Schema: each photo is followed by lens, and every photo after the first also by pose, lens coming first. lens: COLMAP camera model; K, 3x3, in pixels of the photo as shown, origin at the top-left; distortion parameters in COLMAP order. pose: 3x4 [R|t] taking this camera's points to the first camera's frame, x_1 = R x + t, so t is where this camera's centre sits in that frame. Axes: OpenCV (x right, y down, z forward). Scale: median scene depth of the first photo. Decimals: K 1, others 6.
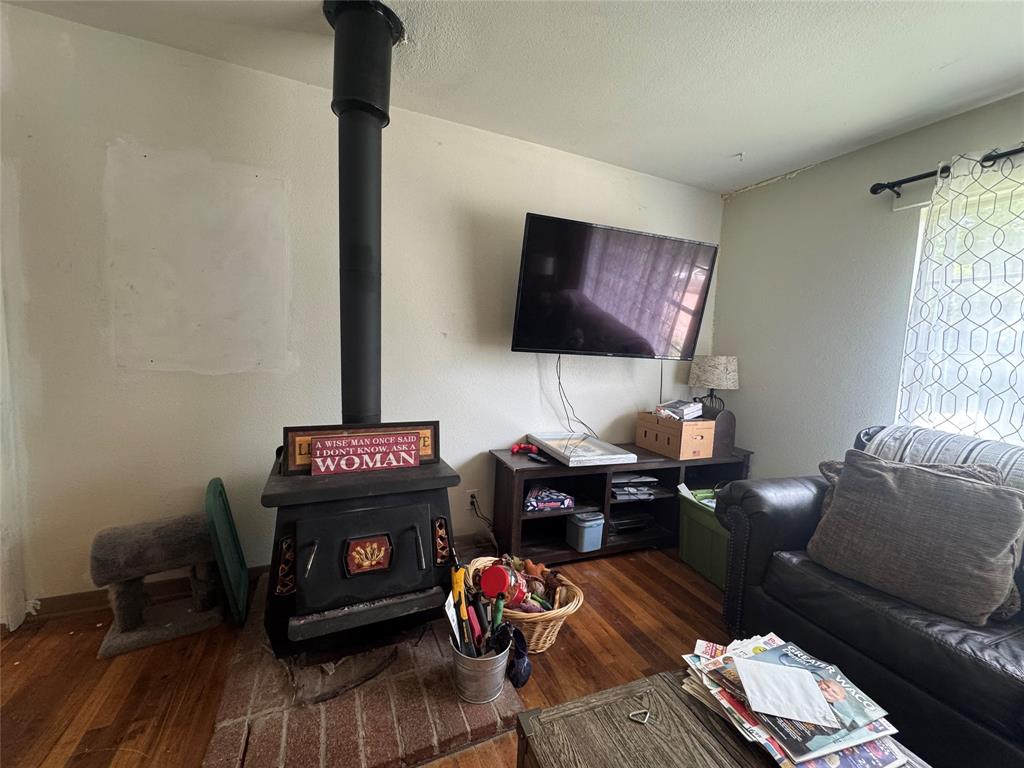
lens RADIAL K [[409.4, 0, 512.9], [0, 409.4, 383.4], [0, 0, 1]] dist [-0.002658, 0.000246]
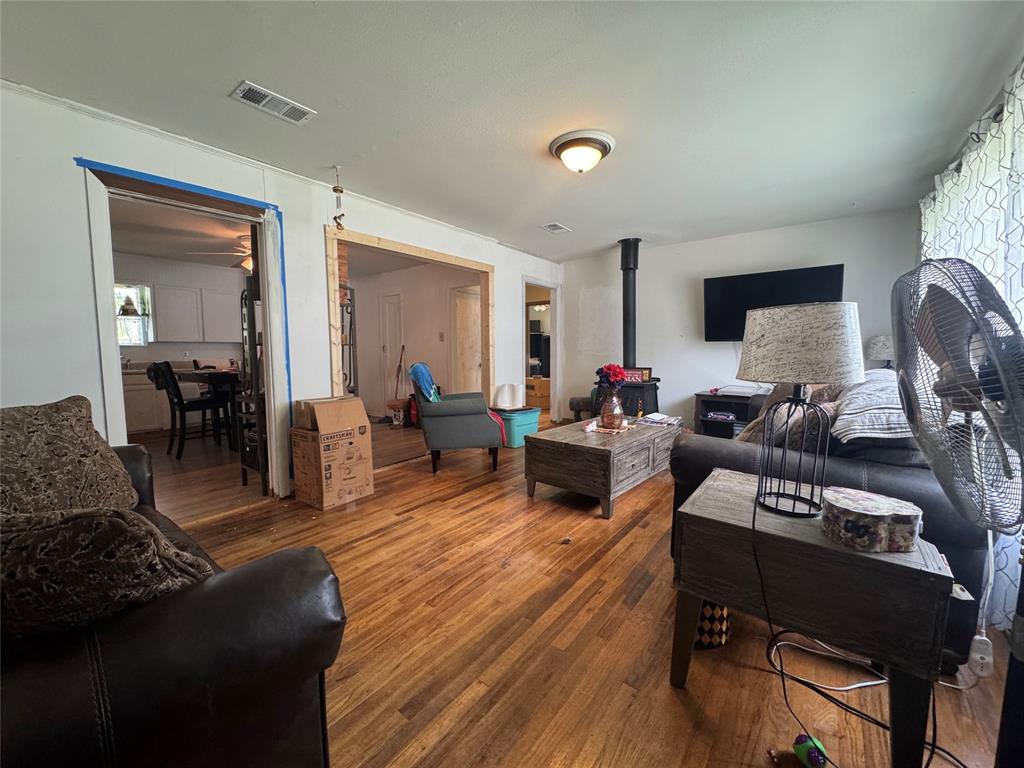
lens RADIAL K [[409.4, 0, 512.9], [0, 409.4, 383.4], [0, 0, 1]] dist [-0.002658, 0.000246]
pose [[0.478097, 0.025249, -0.877944, 1.656540], [-0.051949, 0.998650, 0.000431, 0.226526], [0.876769, 0.045402, 0.478764, -1.049394]]
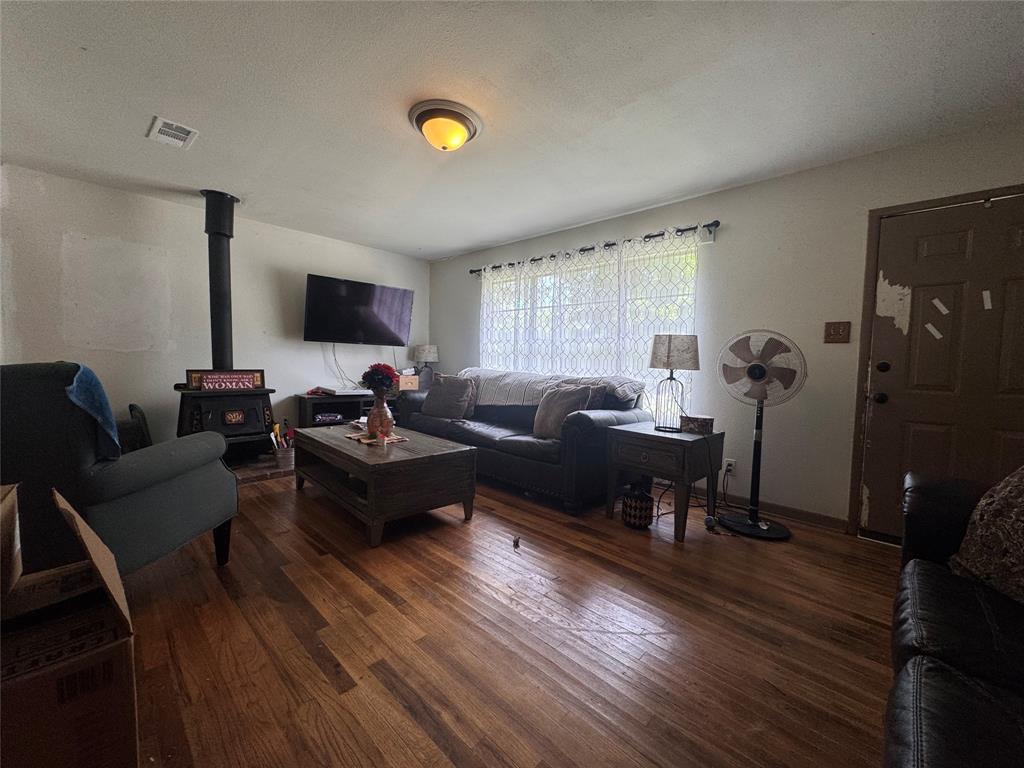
lens RADIAL K [[409.4, 0, 512.9], [0, 409.4, 383.4], [0, 0, 1]] dist [-0.002658, 0.000246]
pose [[0.925855, -0.041004, 0.375647, 0.214022], [0.048744, 0.998749, -0.011121, 0.236376], [-0.374722, 0.028607, 0.926696, -1.431192]]
